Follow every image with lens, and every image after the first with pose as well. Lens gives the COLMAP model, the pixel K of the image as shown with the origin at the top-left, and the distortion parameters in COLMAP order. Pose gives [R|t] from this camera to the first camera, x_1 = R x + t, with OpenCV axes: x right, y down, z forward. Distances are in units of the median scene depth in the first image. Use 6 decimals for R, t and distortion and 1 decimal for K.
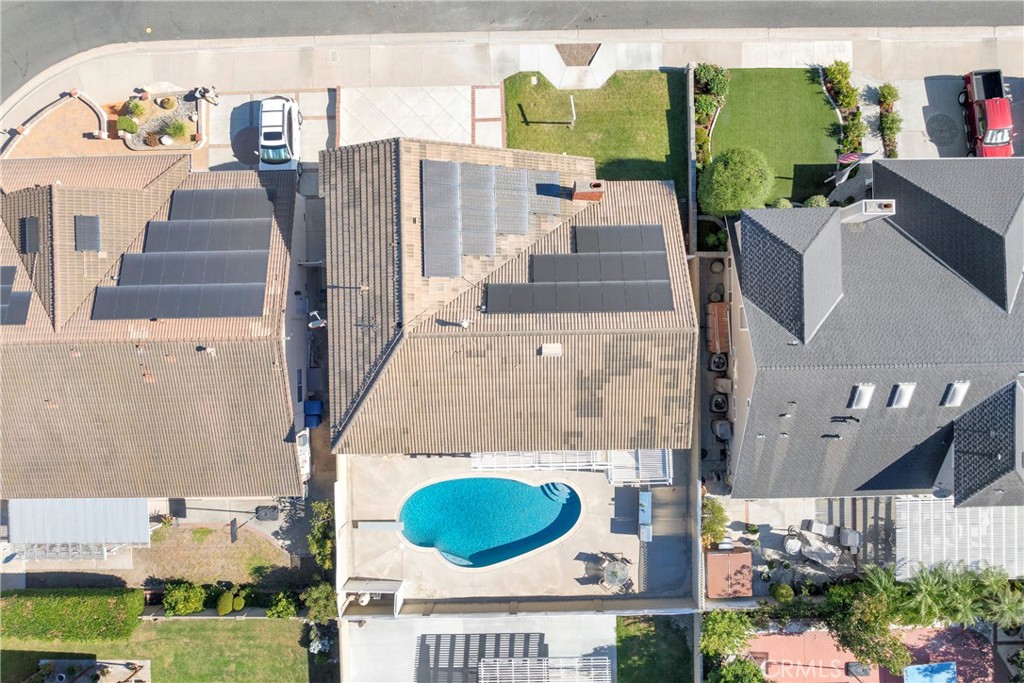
lens RADIAL K [[743.8, 0, 528.3], [0, 743.8, 340.4], [0, 0, 1]] dist [-0.033198, 0.000778]
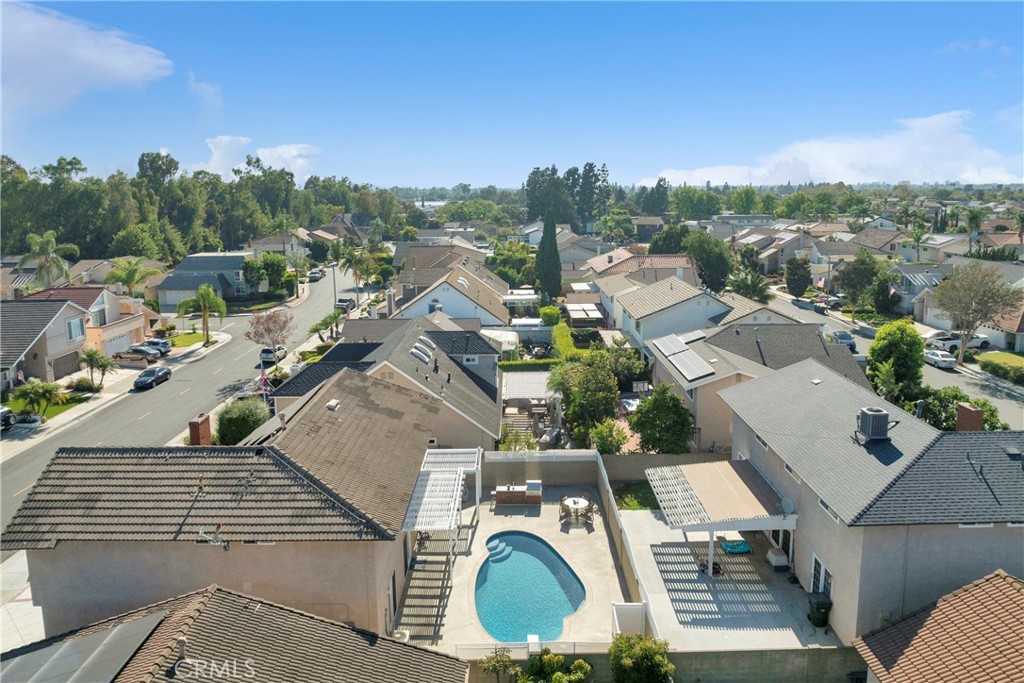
lens RADIAL K [[717.5, 0, 512.0], [0, 717.5, 341.5], [0, 0, 1]] dist [-0.040029, 0.000858]
pose [[0.026644, -0.185032, 0.982371, -0.948019], [0.999487, -0.012514, -0.029465, 0.299420], [0.017745, 0.982653, 0.184603, 0.690610]]
